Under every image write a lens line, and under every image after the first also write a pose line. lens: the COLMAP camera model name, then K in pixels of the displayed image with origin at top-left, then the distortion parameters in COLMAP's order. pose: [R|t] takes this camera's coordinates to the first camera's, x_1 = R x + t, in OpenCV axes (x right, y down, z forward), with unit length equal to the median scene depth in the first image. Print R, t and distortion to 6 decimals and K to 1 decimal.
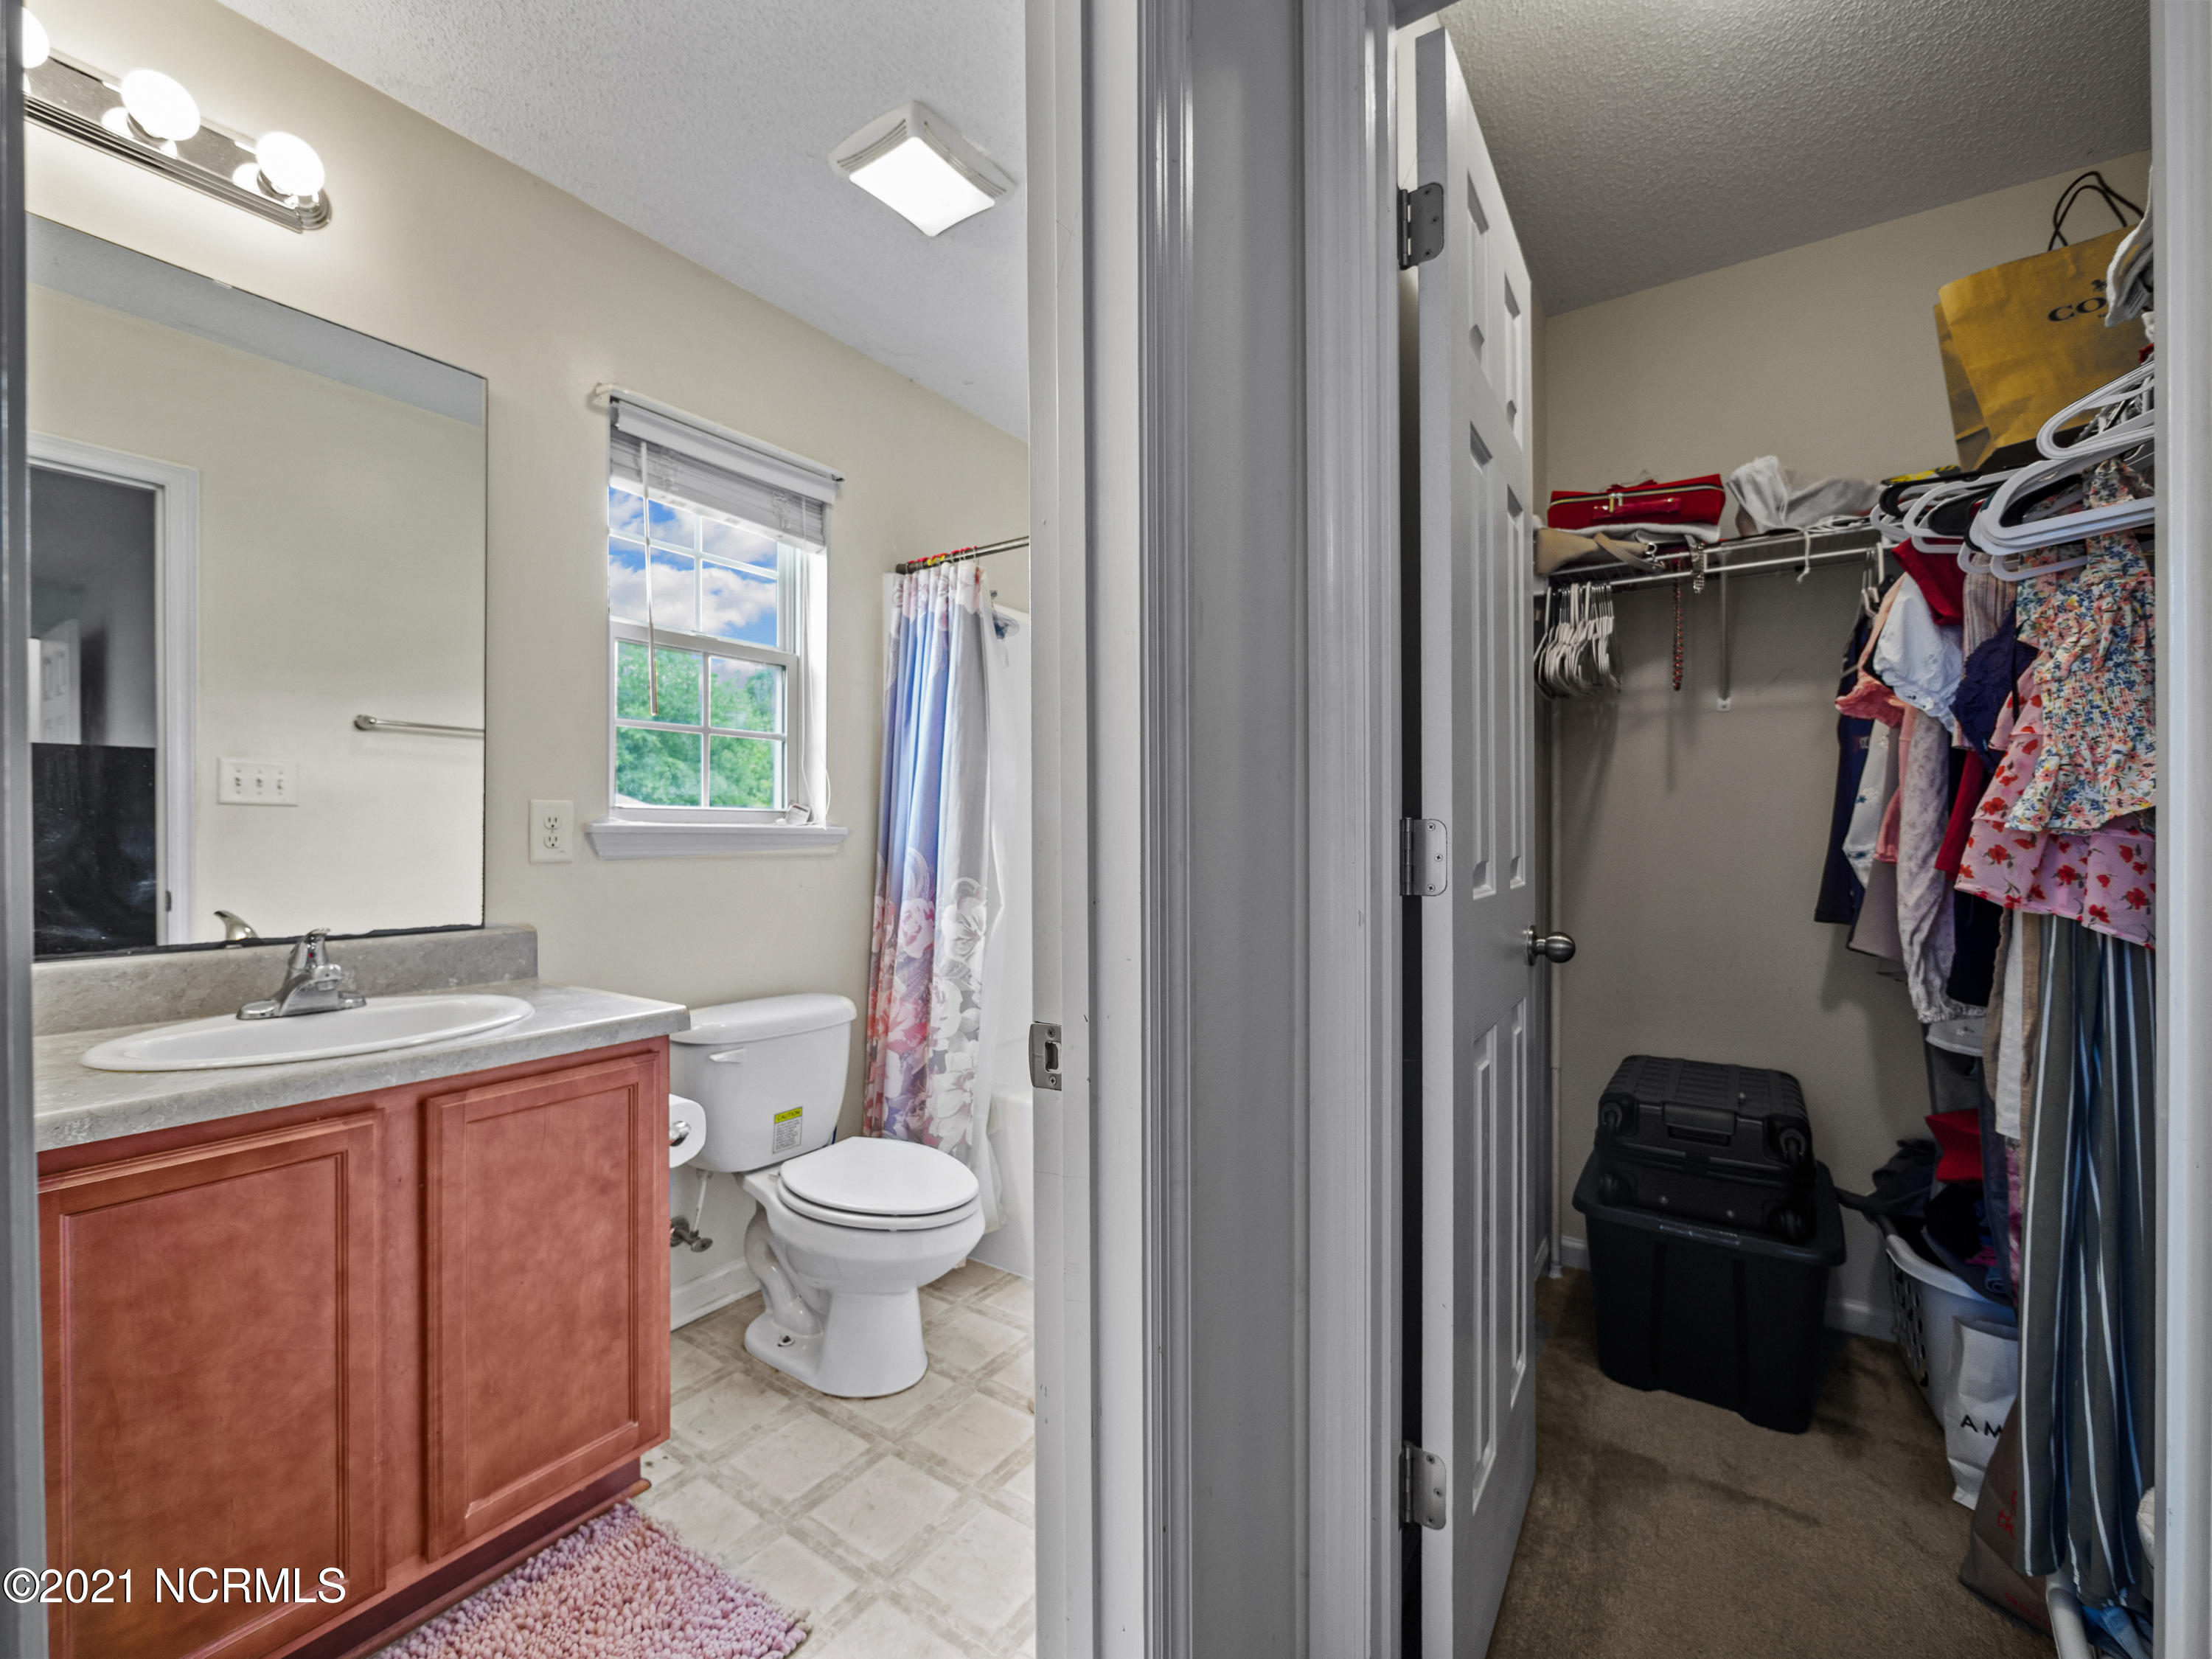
lens RADIAL K [[901.1, 0, 1068.2], [0, 901.1, 832.1], [0, 0, 1]] dist [-0.000274, -0.000200]
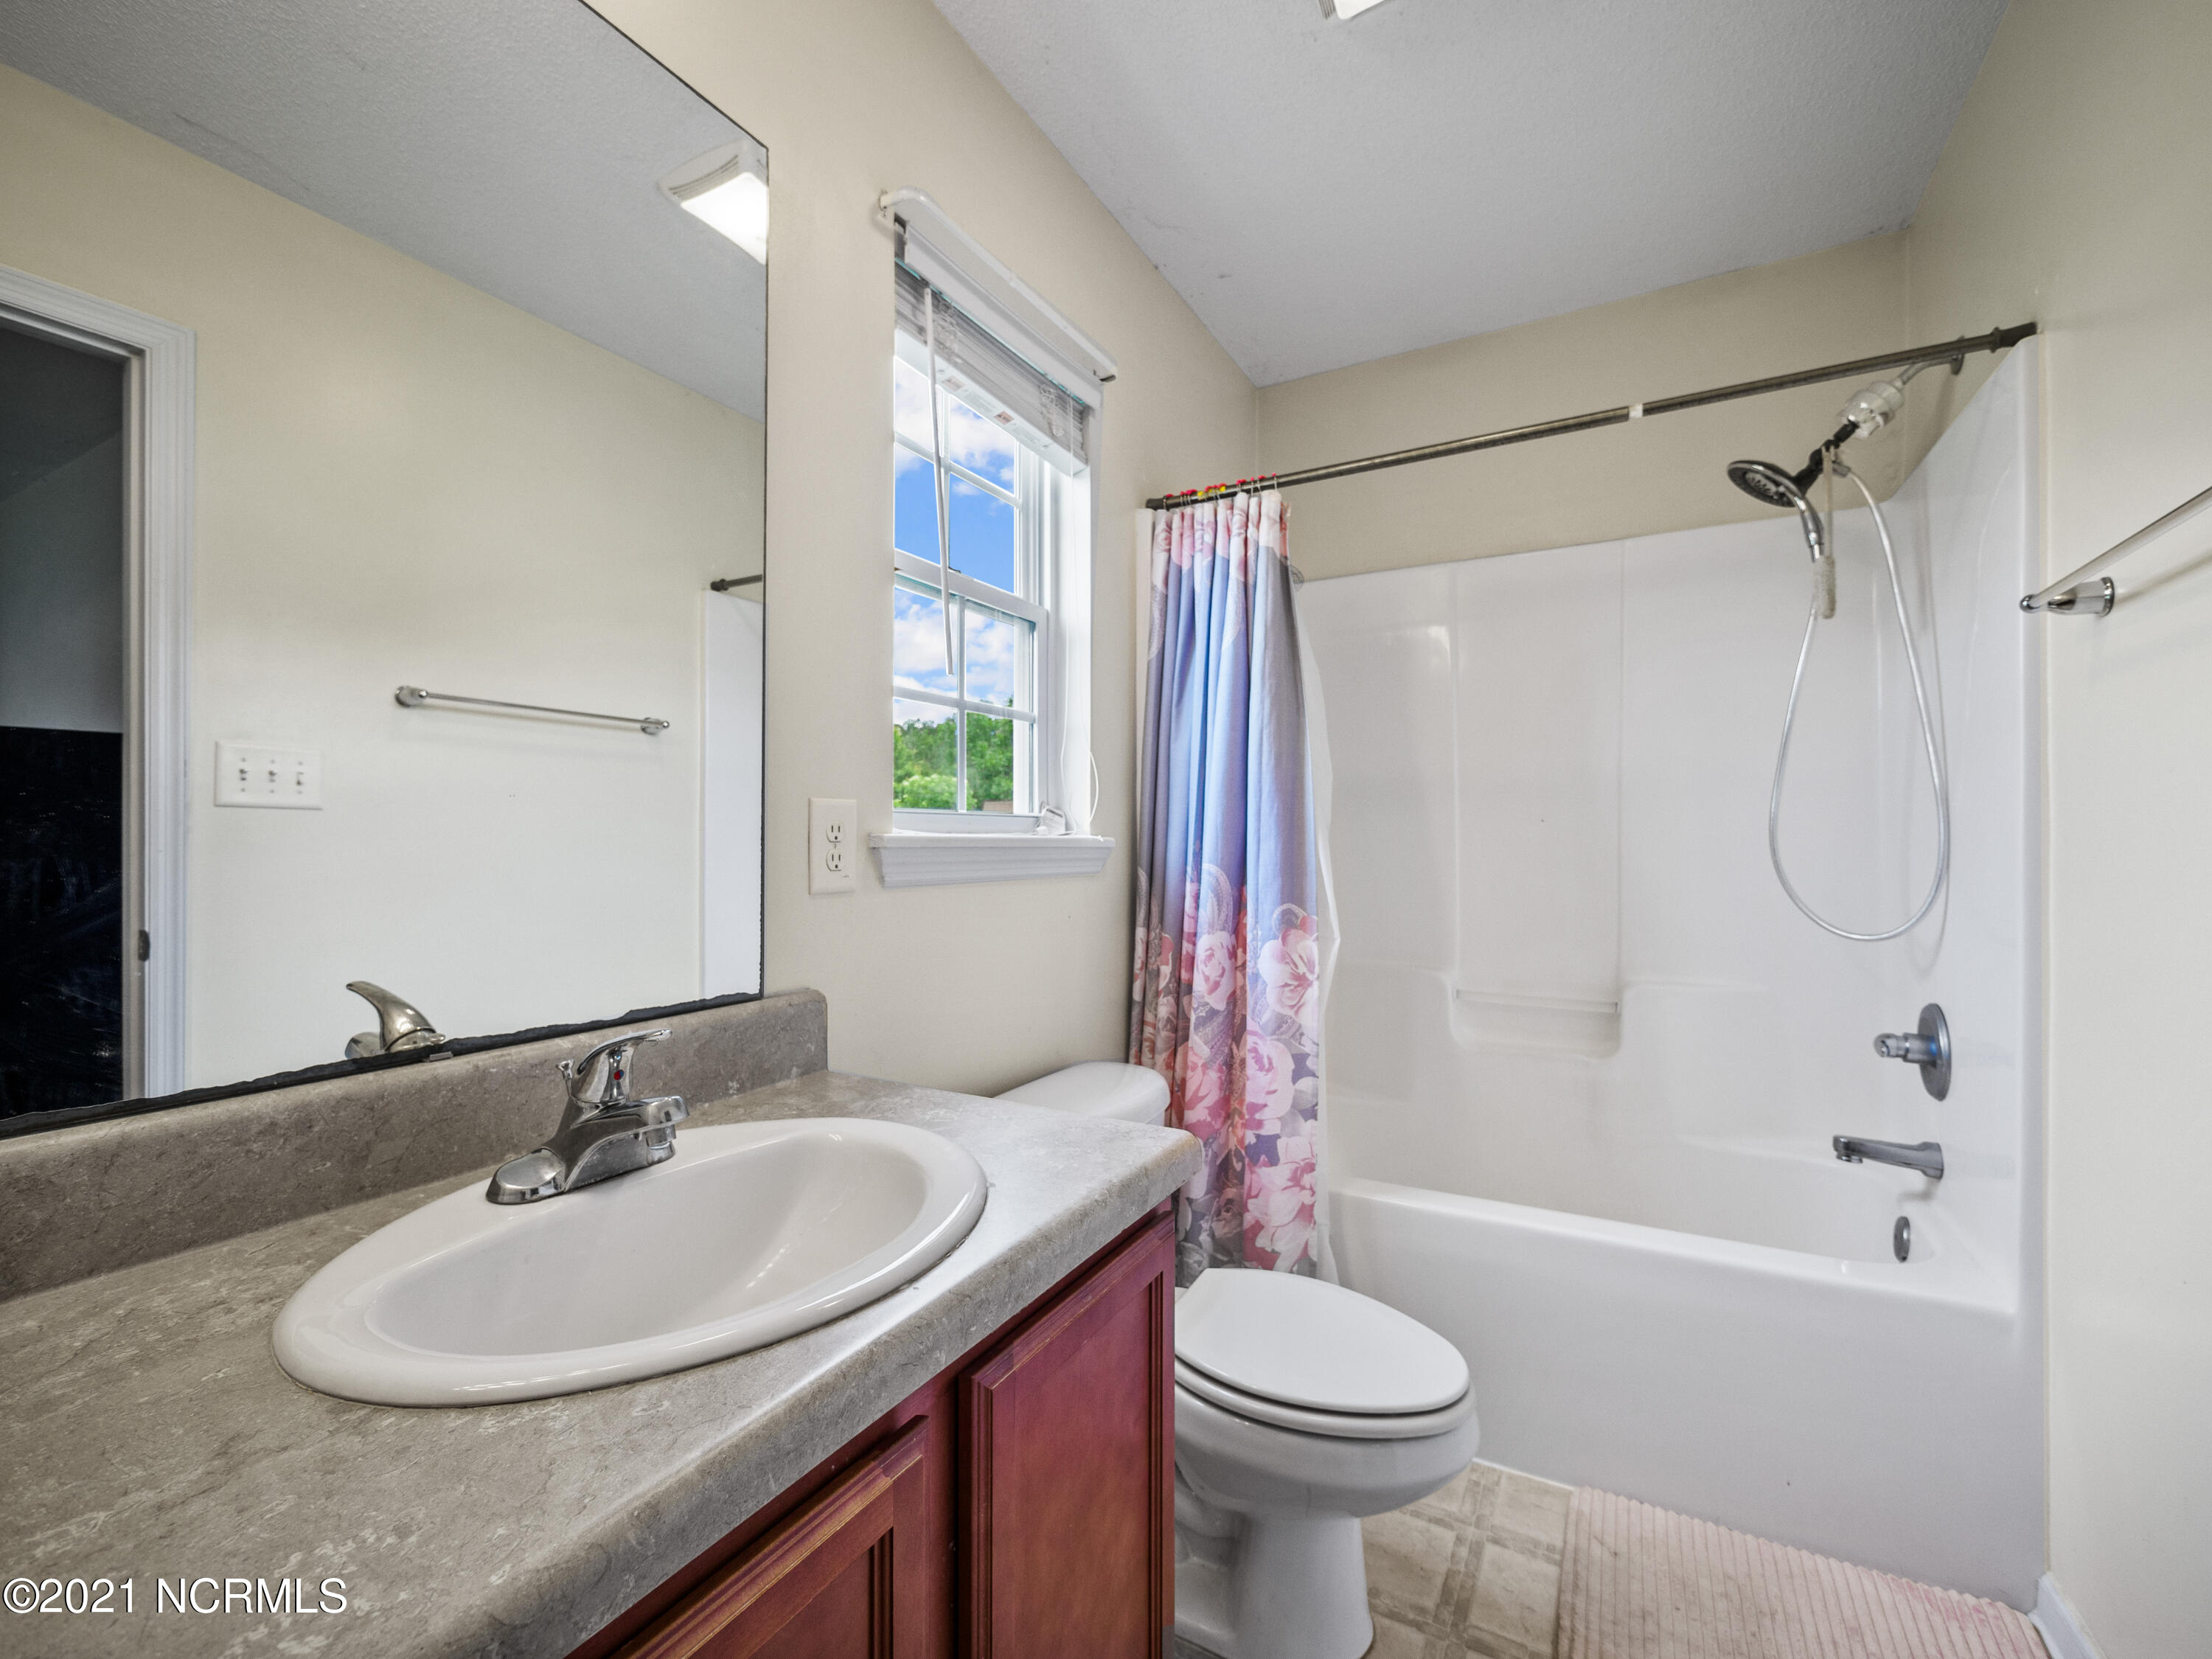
lens RADIAL K [[933.3, 0, 1106.0], [0, 933.3, 829.5], [0, 0, 1]] dist [-0.004253, 0.000298]
pose [[0.996136, -0.000987, 0.087815, -0.339636], [0.001875, 0.999948, -0.010024, -0.004451], [-0.087800, 0.010149, 0.996086, 0.231515]]
